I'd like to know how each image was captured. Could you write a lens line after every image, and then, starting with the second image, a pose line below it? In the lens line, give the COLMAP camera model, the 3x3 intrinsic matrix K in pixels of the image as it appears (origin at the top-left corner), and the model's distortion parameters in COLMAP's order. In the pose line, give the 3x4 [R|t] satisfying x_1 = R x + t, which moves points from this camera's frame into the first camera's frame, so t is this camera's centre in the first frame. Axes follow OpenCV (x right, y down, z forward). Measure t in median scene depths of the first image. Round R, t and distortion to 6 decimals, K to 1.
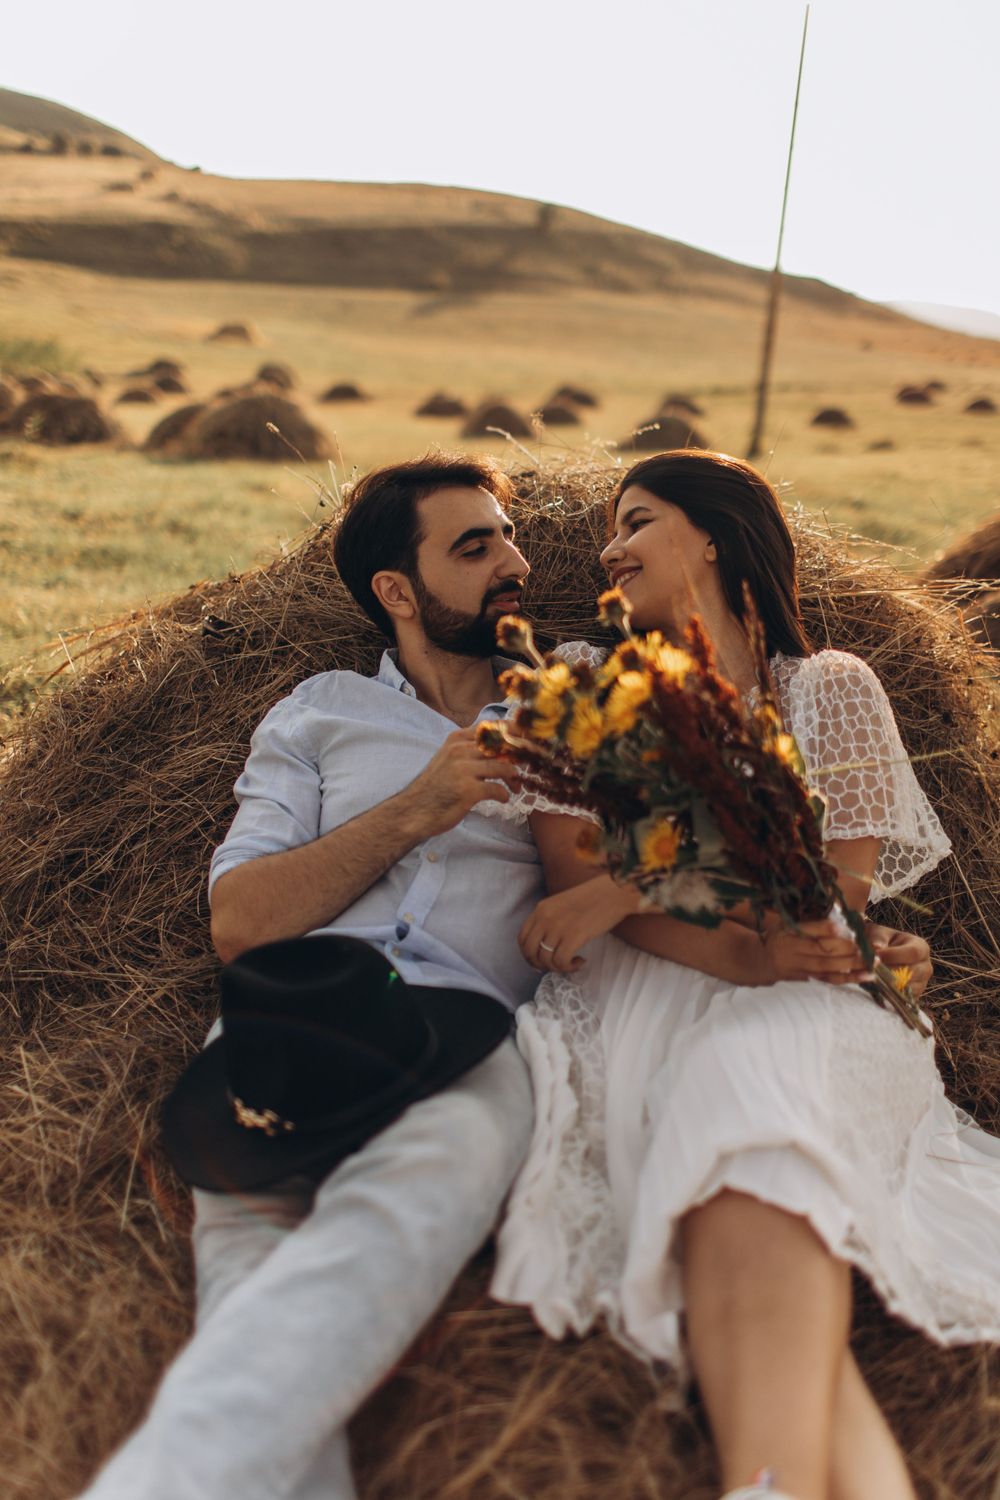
lens RADIAL K [[1514.4, 0, 477.3], [0, 1514.4, 750.5], [0, 0, 1]] dist [0.005545, -0.048940]
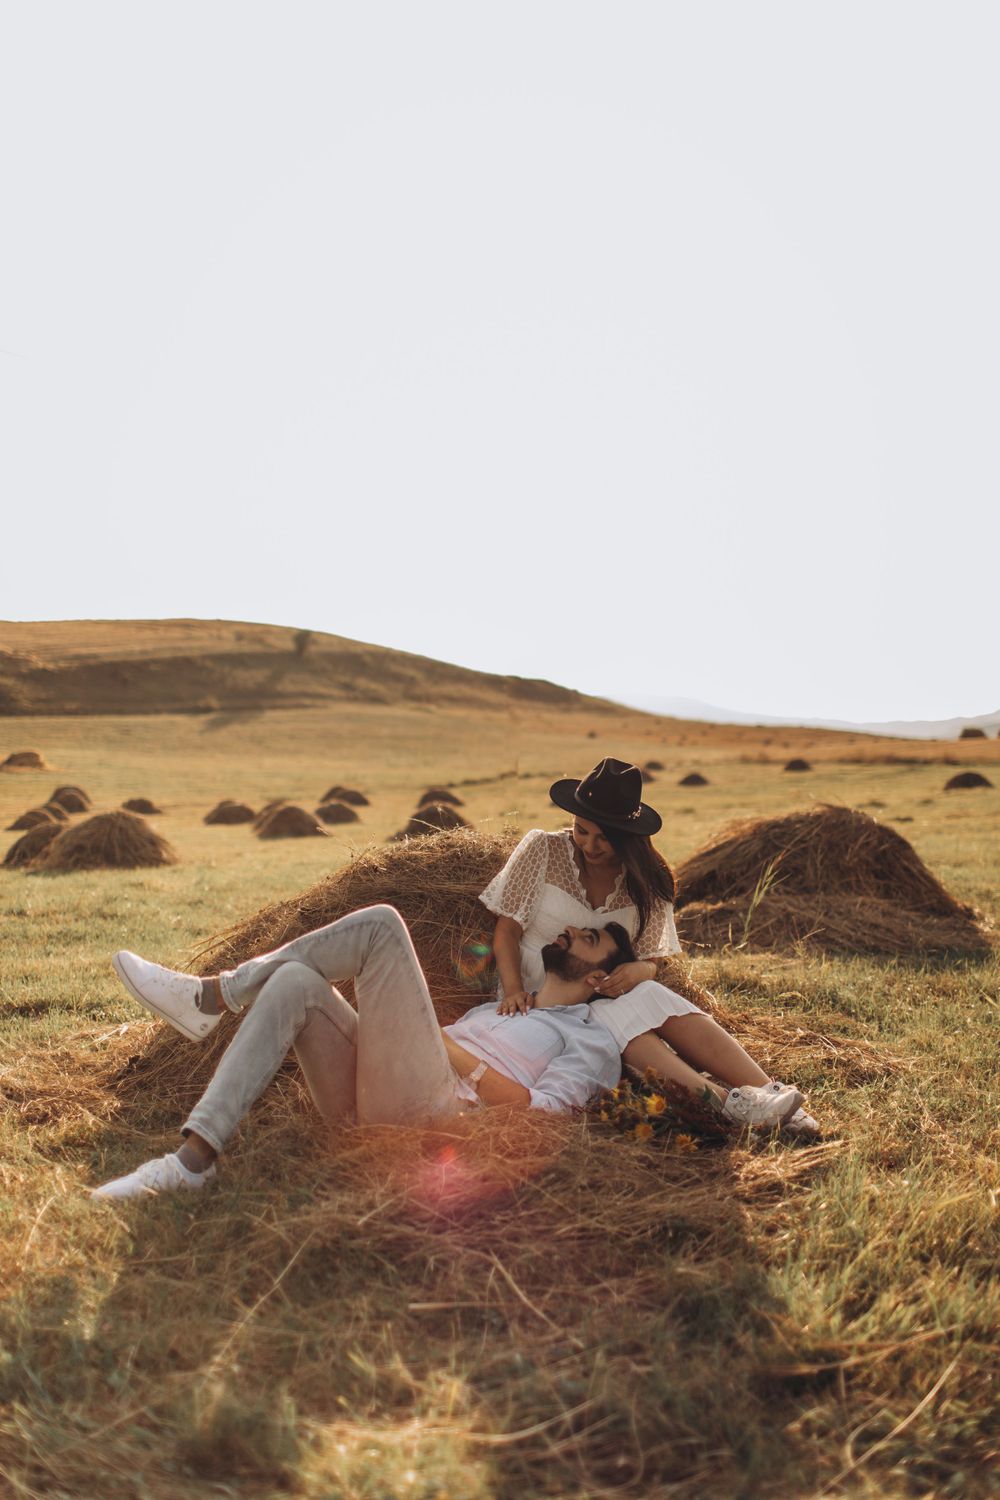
lens RADIAL K [[1568.0, 0, 481.3], [0, 1568.0, 752.8], [0, 0, 1]] dist [0.005999, -0.041993]
pose [[0.985114, -0.064145, 0.159488, -0.017664], [0.102357, 0.964253, -0.244415, 0.029640], [-0.138109, 0.257101, 0.956465, -0.133824]]
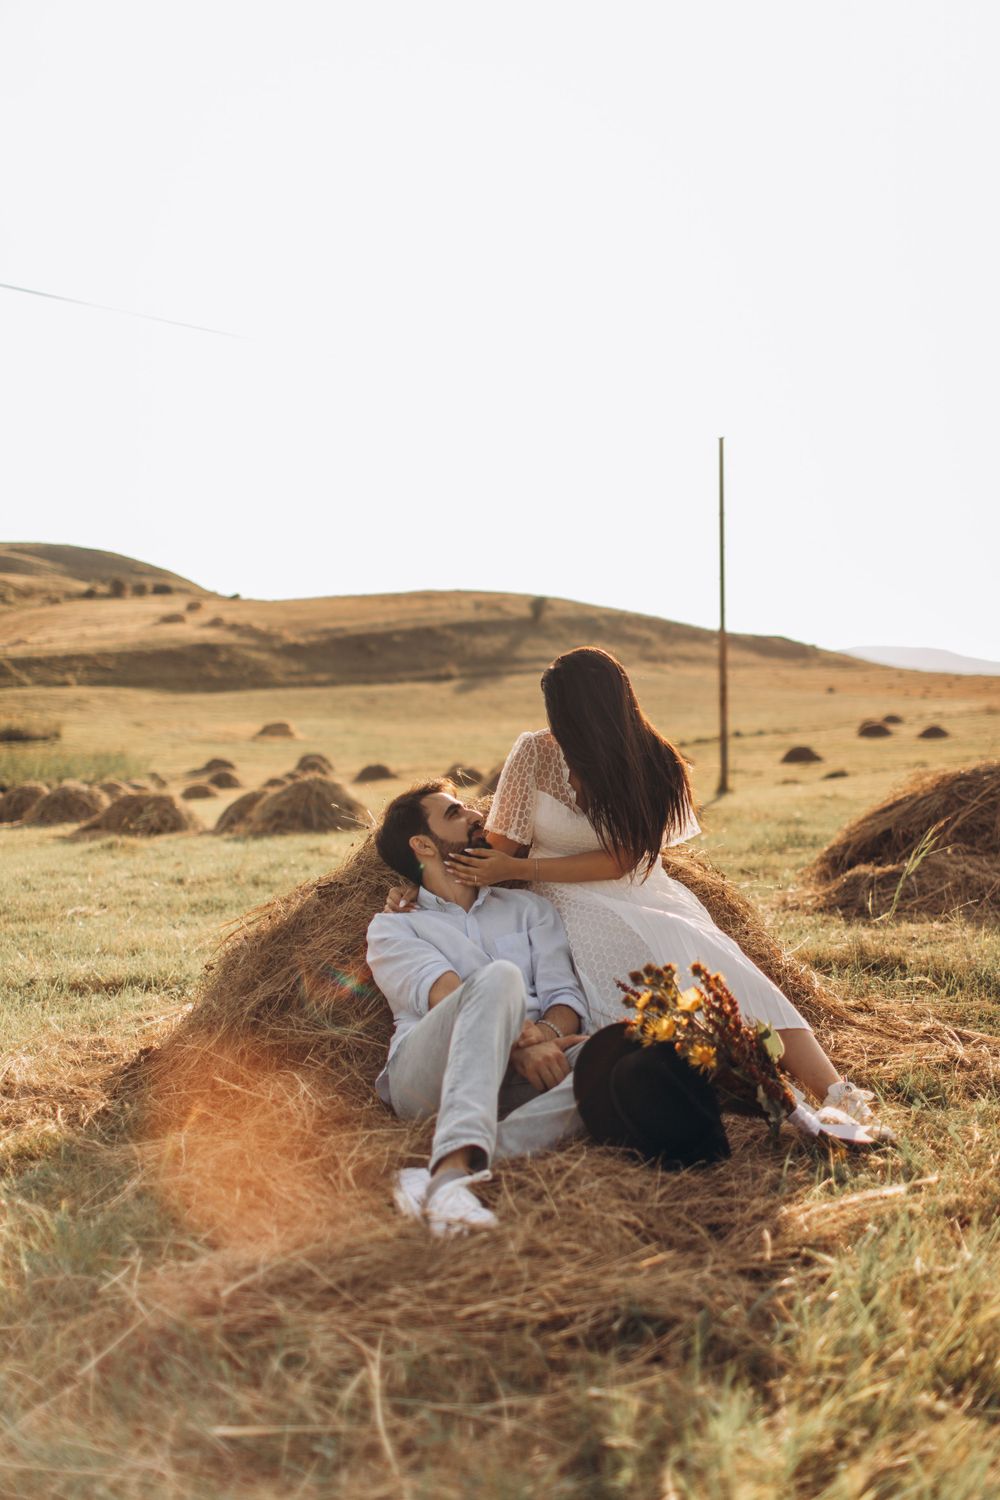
lens RADIAL K [[1502.8, 0, 472.6], [0, 1502.8, 751.5], [0, 0, 1]] dist [0.005375, -0.045806]
pose [[0.995647, -0.091227, -0.019100, 0.008778], [0.084092, 0.967612, -0.238024, 0.025278], [0.040195, 0.235382, 0.971071, -0.105903]]
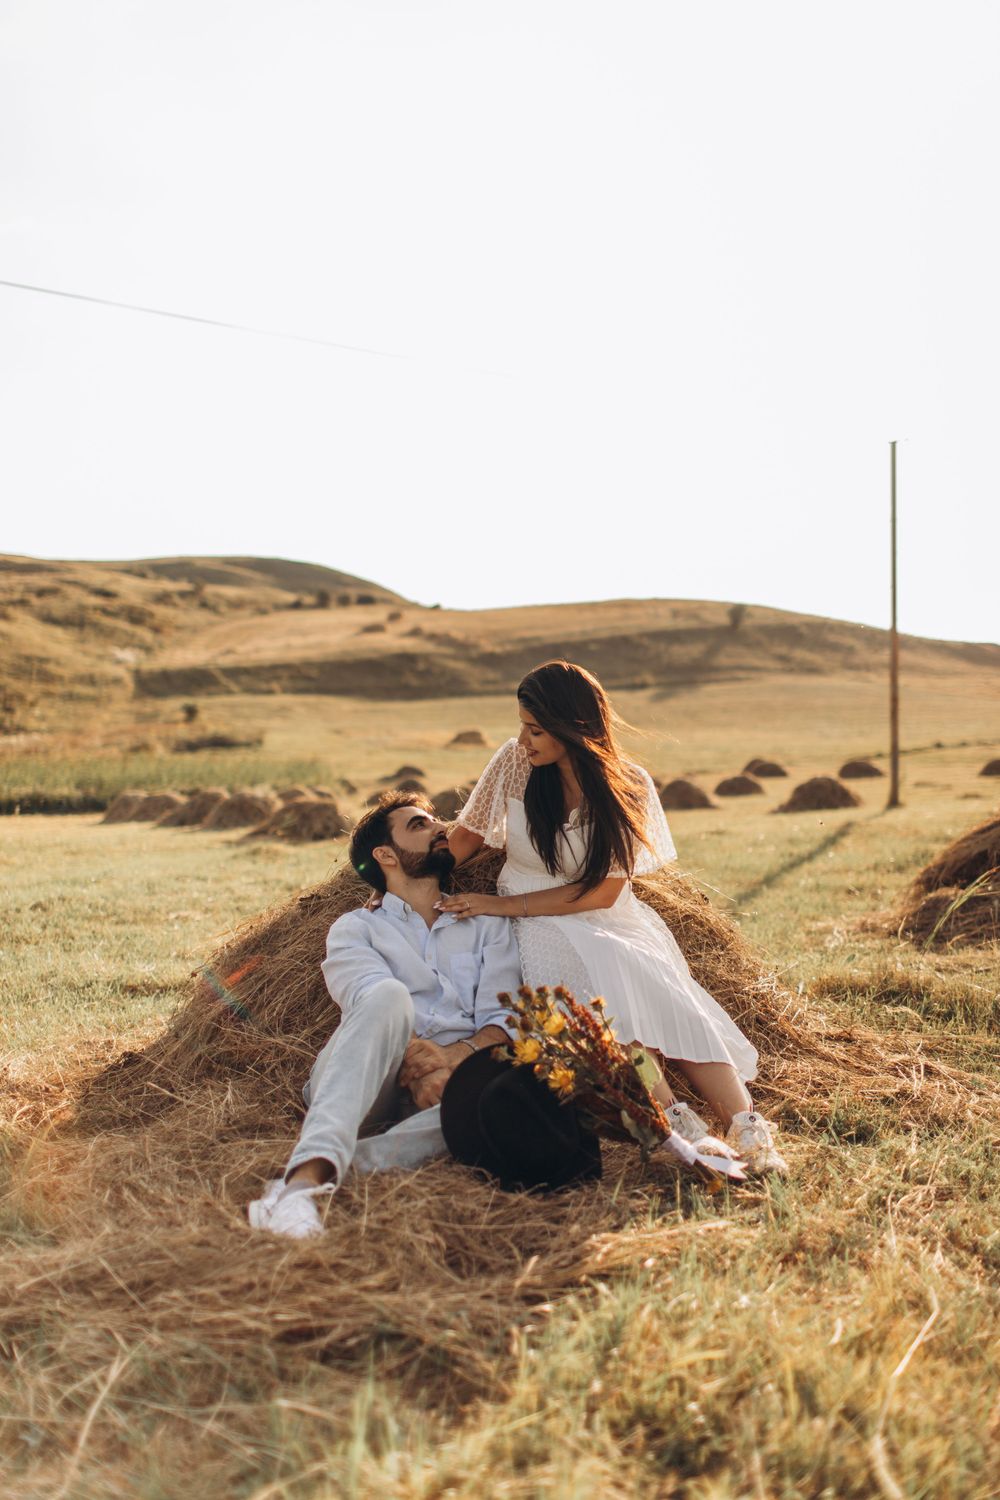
lens RADIAL K [[1506.5, 0, 487.5], [0, 1506.5, 746.1], [0, 0, 1]] dist [0.050686, -0.136715]
pose [[0.982024, -0.084426, -0.168825, 0.053171], [0.039222, 0.966144, -0.255005, 0.027173], [0.184638, 0.243799, 0.952087, -0.105840]]
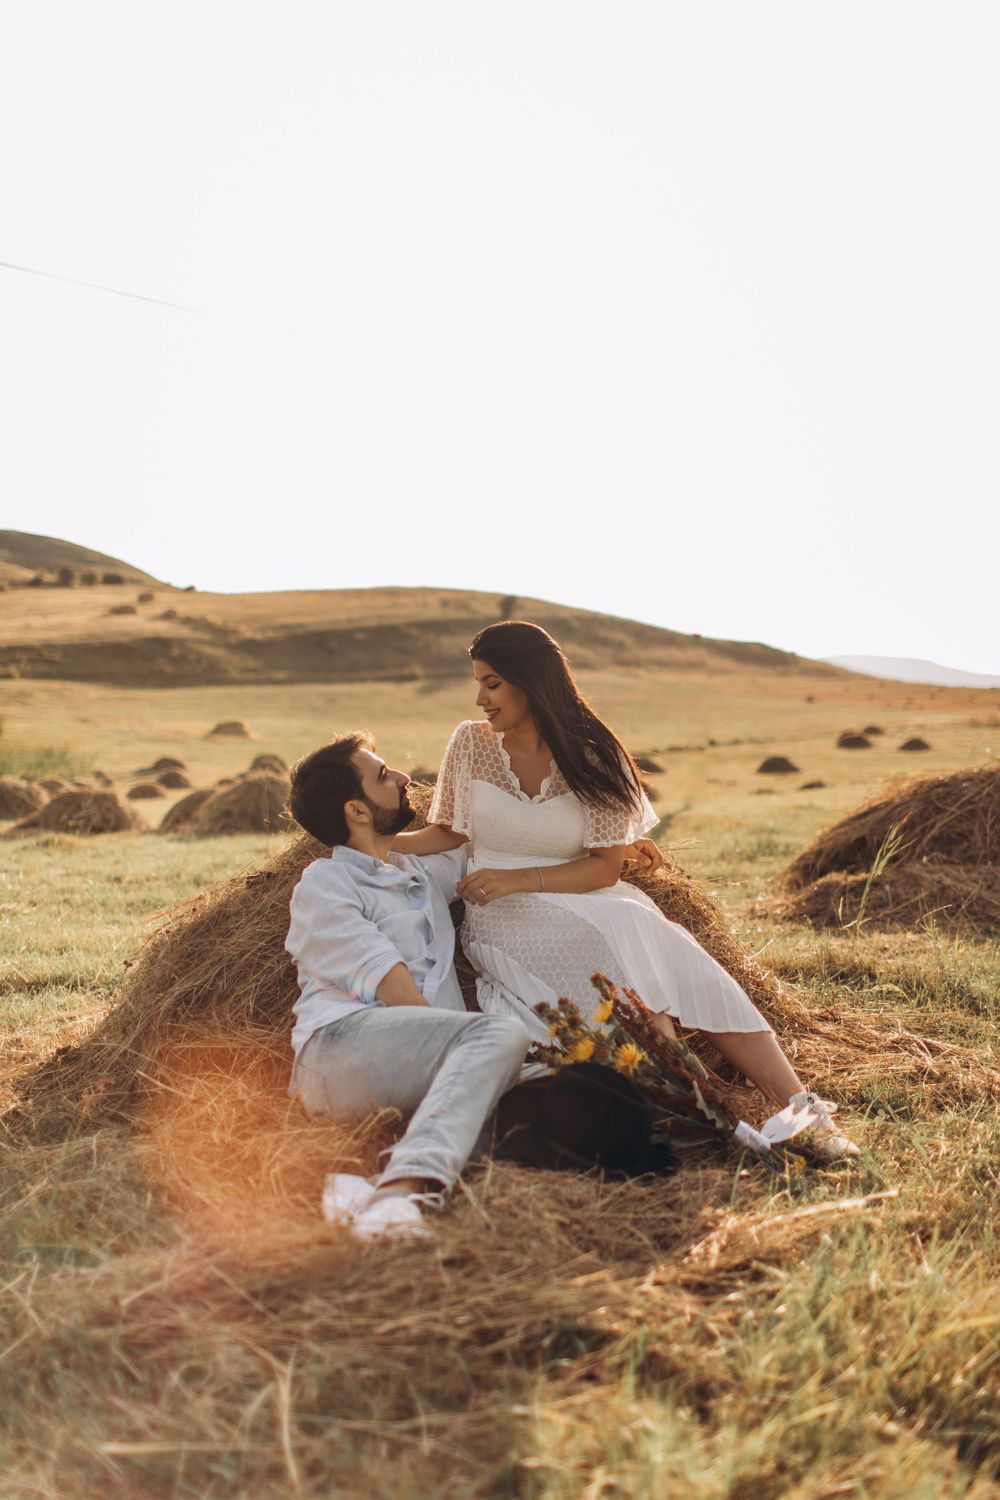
lens RADIAL K [[1568.0, 0, 481.3], [0, 1568.0, 752.8], [0, 0, 1]] dist [0.005999, -0.041993]
pose [[0.997390, -0.071770, 0.007923, 0.011268], [0.071564, 0.967949, -0.240734, 0.027809], [0.009609, 0.240672, 0.970559, -0.100641]]
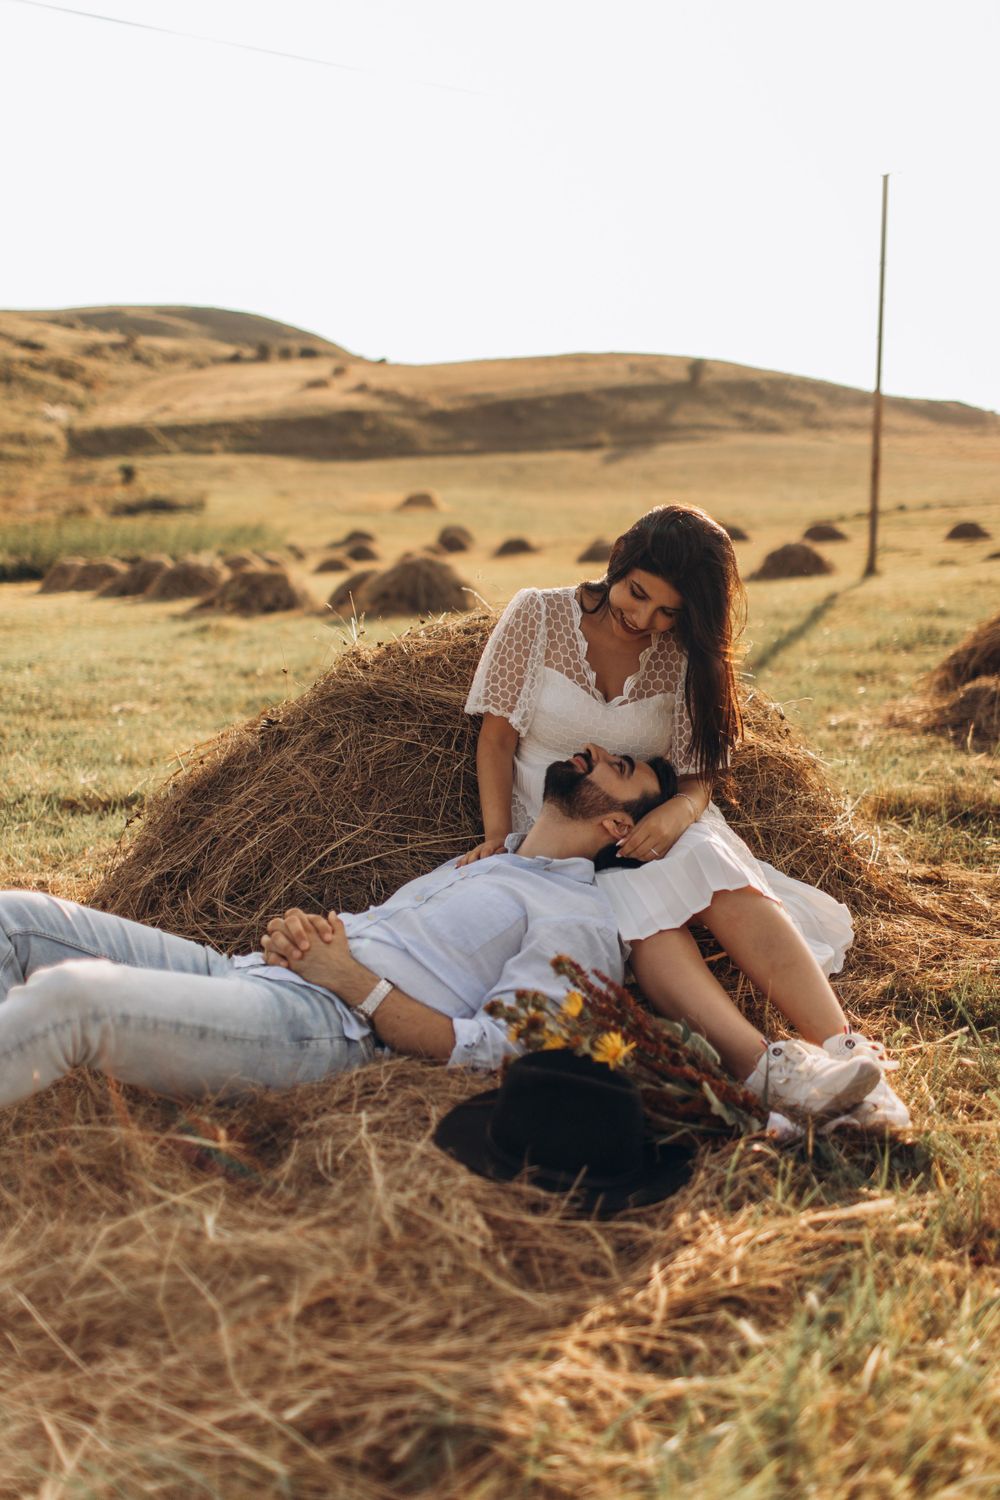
lens RADIAL K [[1470.3, 0, 494.7], [0, 1470.3, 752.1], [0, 0, 1]] dist [0.010767, -0.027943]
pose [[0.988515, -0.064547, -0.136647, 0.034403], [0.052533, 0.994576, -0.089775, 0.010225], [0.141701, 0.081565, 0.986543, -0.056352]]
